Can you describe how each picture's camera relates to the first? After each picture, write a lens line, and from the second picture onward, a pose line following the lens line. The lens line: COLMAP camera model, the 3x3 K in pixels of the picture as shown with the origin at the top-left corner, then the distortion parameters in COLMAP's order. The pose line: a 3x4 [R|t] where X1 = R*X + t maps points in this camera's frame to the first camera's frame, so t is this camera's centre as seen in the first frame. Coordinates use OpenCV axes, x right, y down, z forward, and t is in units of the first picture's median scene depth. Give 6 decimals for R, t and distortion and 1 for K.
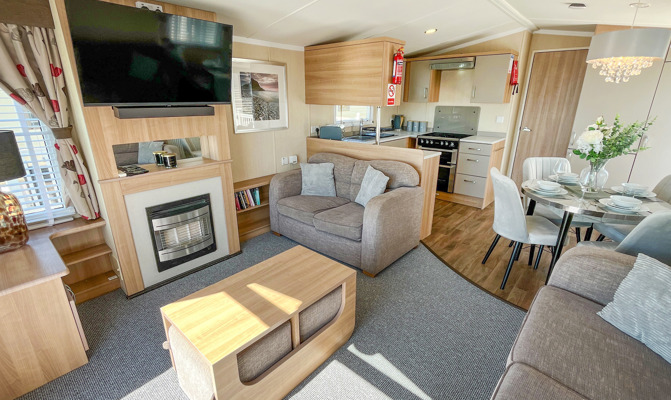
lens RADIAL K [[308.3, 0, 335.5], [0, 308.3, 200.0], [0, 0, 1]] dist [0.000614, -0.000169]
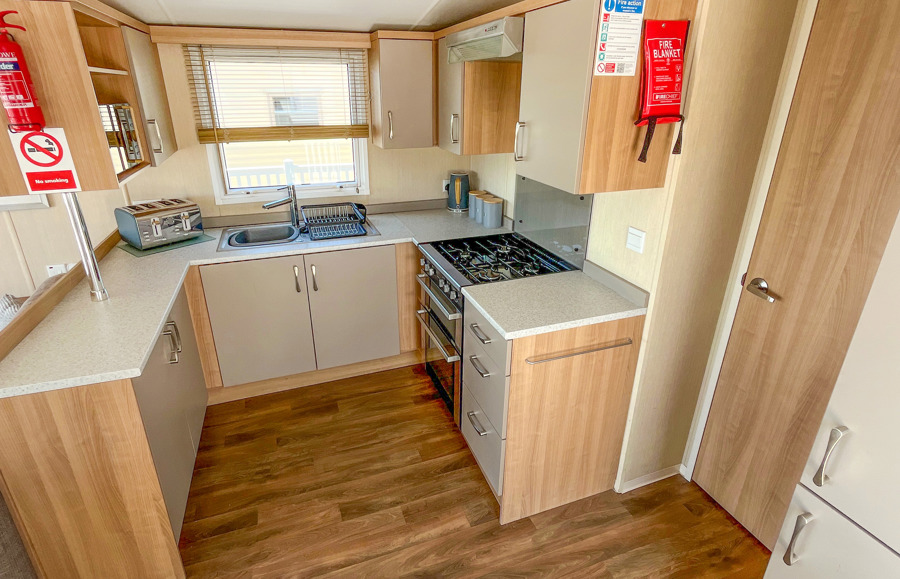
lens RADIAL K [[460.2, 0, 439.4], [0, 460.2, 268.8], [0, 0, 1]] dist [0.000013, -0.000111]
pose [[0.869114, 0.180196, -0.460620, 0.785308], [-0.155051, 0.983592, 0.092230, -0.336202], [0.469681, -0.008739, 0.882793, 0.759253]]
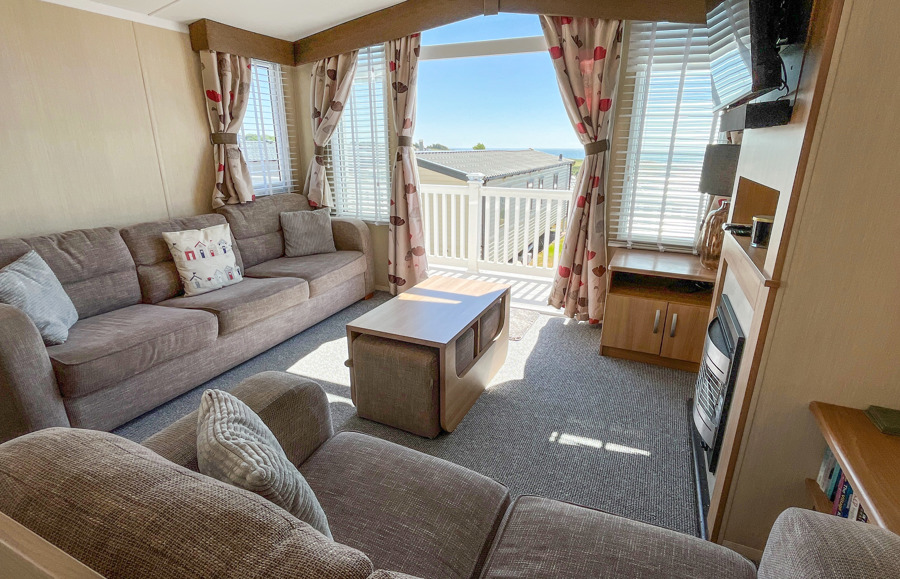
lens RADIAL K [[452.9, 0, 450.0], [0, 452.9, 289.5], [0, 0, 1]] dist [0.000141, -0.013563]
pose [[-0.956937, 0.079537, -0.279185, 0.072835], [-0.101354, 0.809669, 0.578069, -0.295135], [0.272026, 0.581472, -0.766741, 1.072689]]
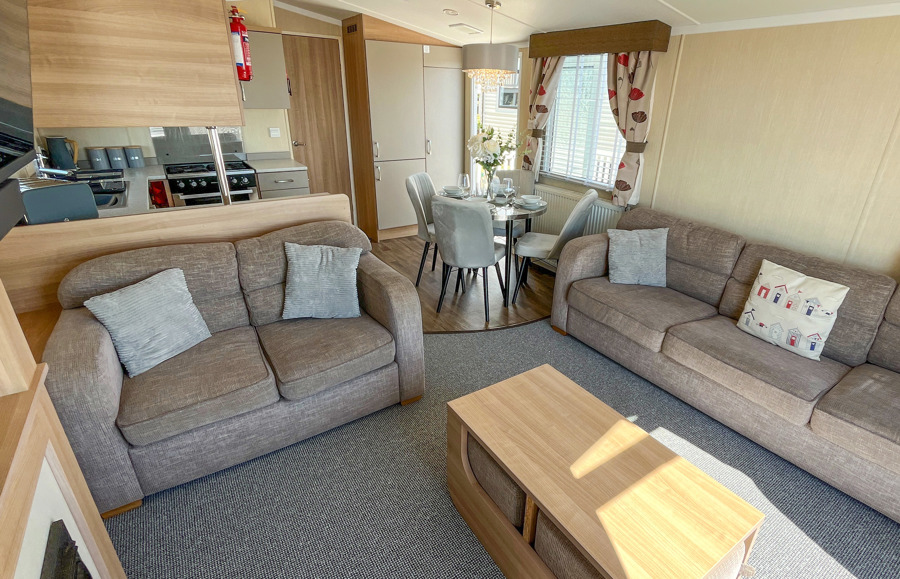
lens RADIAL K [[445.5, 0, 480.0], [0, 445.5, 284.5], [0, 0, 1]] dist [-0.001685, -0.000552]
pose [[0.245222, -0.376236, 0.893484, -0.482148], [0.281675, 0.909516, 0.305679, -0.177023], [-0.927645, 0.176713, 0.329009, 0.438049]]
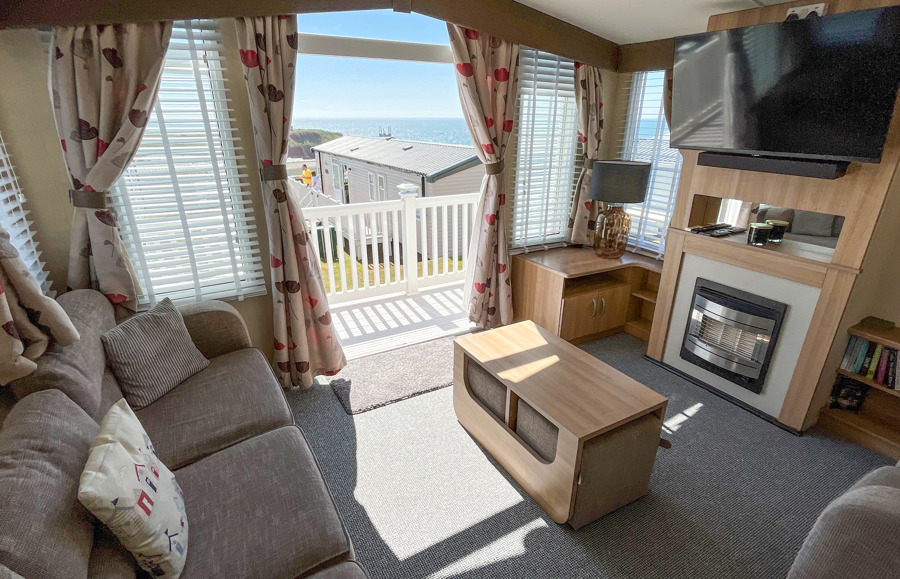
lens RADIAL K [[462.1, 0, 449.8], [0, 462.1, 300.3], [0, 0, 1]] dist [-0.000919, -0.001350]
pose [[-0.327863, 0.347152, -0.878630, 0.493762], [-0.307813, 0.840032, 0.446763, -0.190417], [0.893172, 0.416931, -0.168558, 0.463090]]
